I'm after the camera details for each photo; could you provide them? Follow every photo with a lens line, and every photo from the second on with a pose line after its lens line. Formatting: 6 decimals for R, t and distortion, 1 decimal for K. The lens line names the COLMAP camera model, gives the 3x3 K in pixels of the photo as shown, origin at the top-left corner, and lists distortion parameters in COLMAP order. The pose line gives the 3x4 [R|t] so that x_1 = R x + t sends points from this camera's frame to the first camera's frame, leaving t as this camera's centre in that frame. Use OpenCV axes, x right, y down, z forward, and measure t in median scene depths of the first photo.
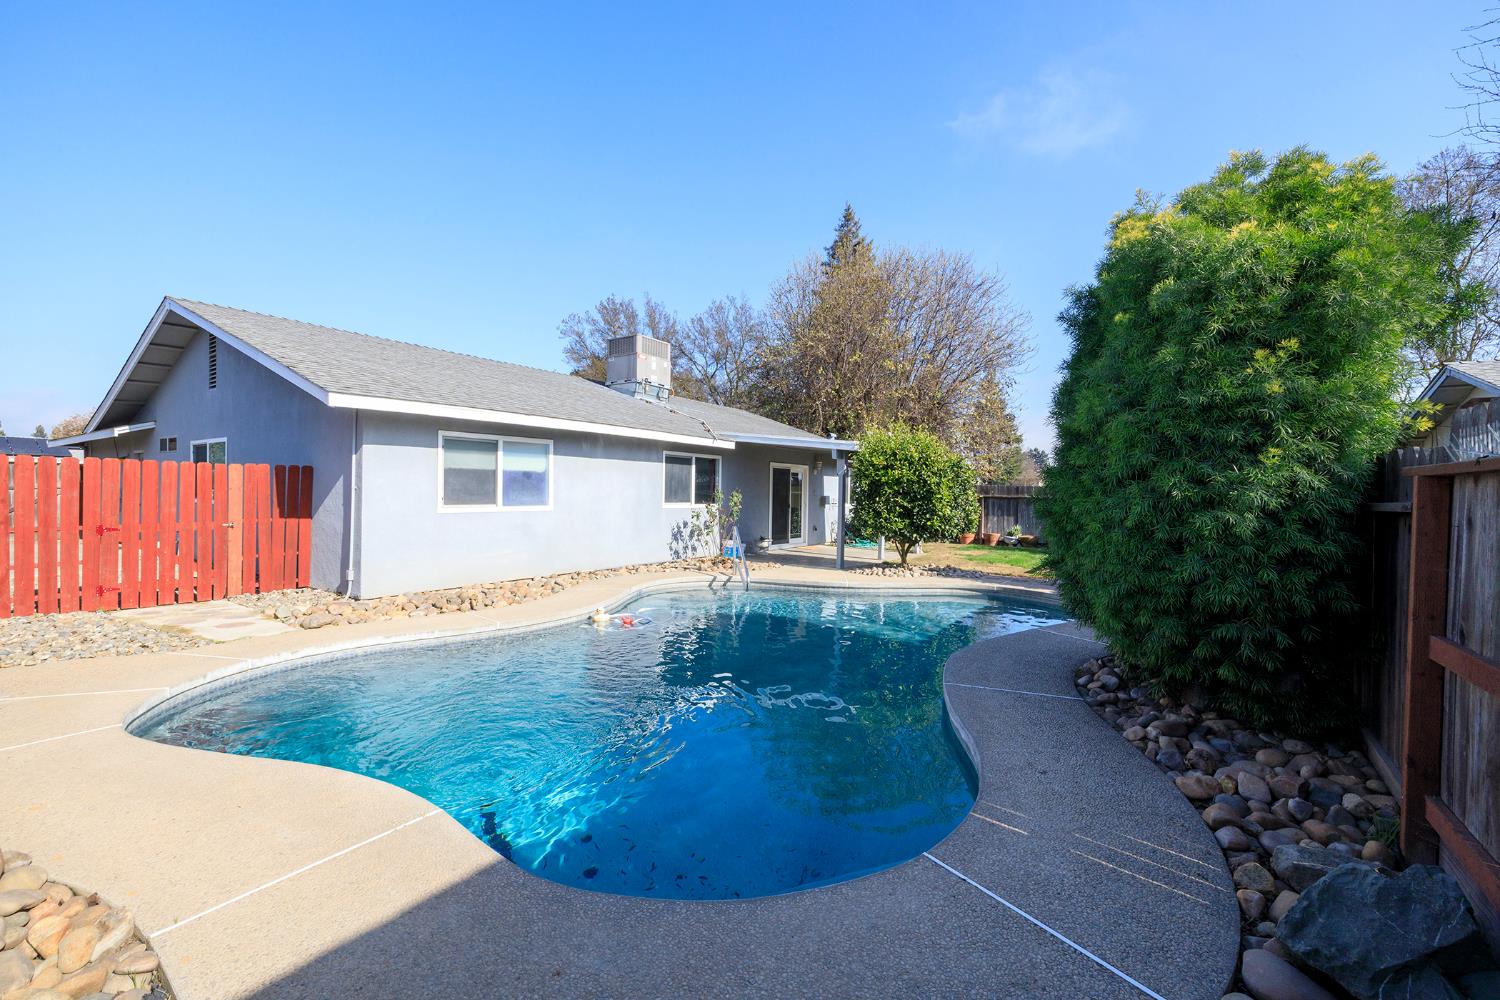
lens RADIAL K [[628.9, 0, 741.5], [0, 628.9, 495.3], [0, 0, 1]] dist [0.000140, 0.000413]
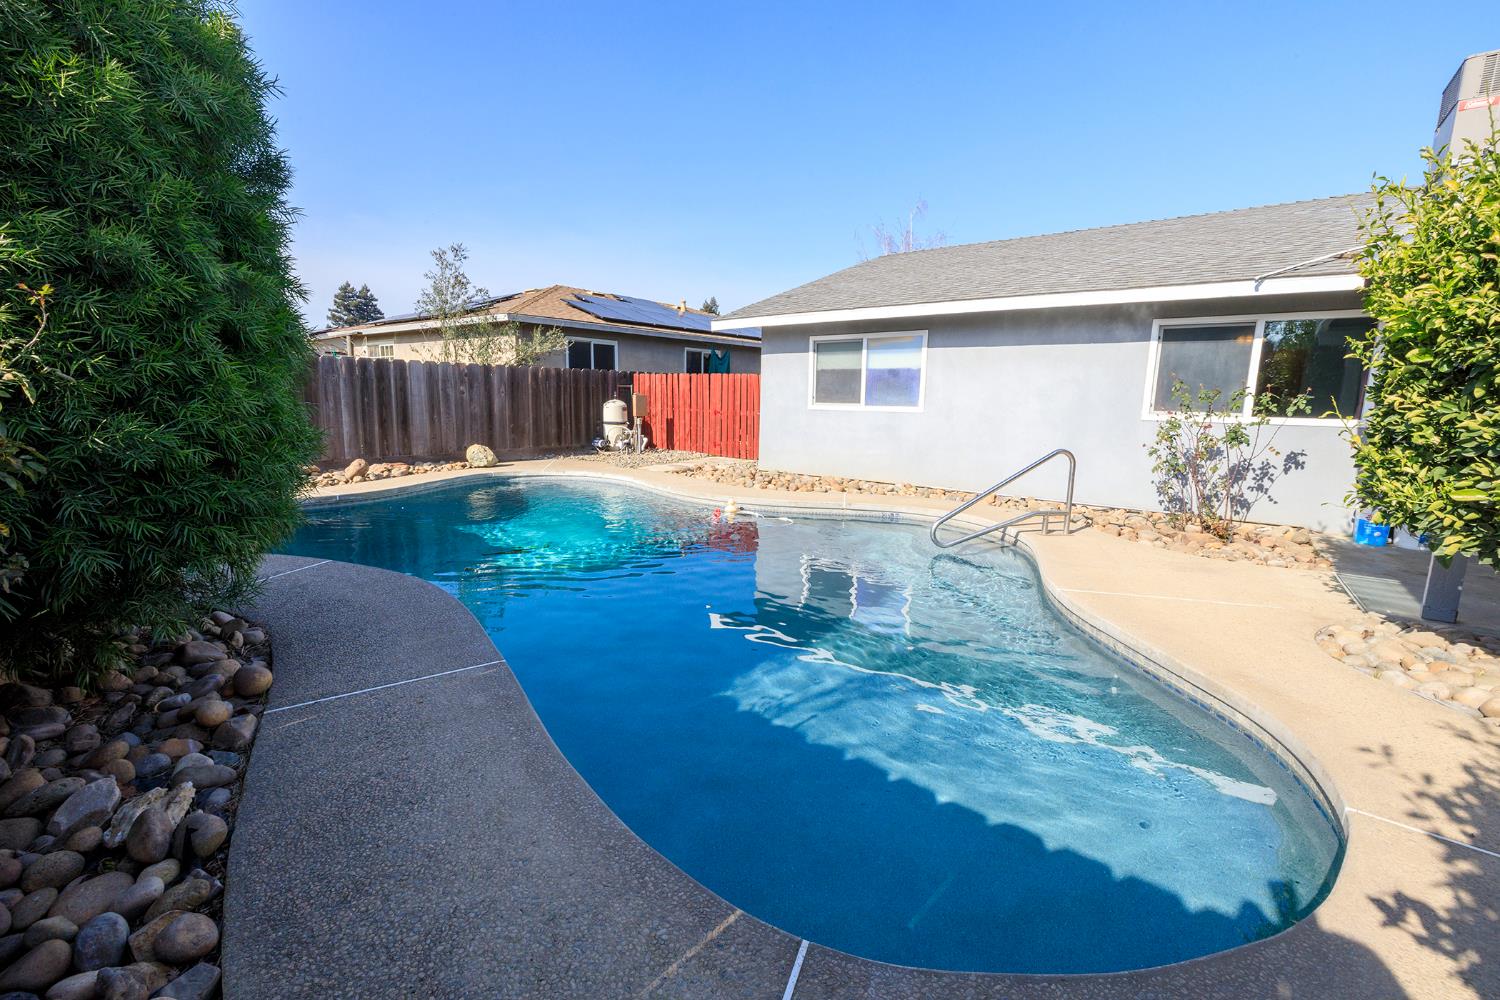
lens RADIAL K [[628.9, 0, 741.5], [0, 628.9, 495.3], [0, 0, 1]] dist [0.000140, 0.000413]
pose [[-0.048447, 0.154088, -0.986869, 0.629064], [-0.013975, 0.987828, 0.154924, 0.005762], [0.998728, 0.021297, -0.045704, 0.843569]]
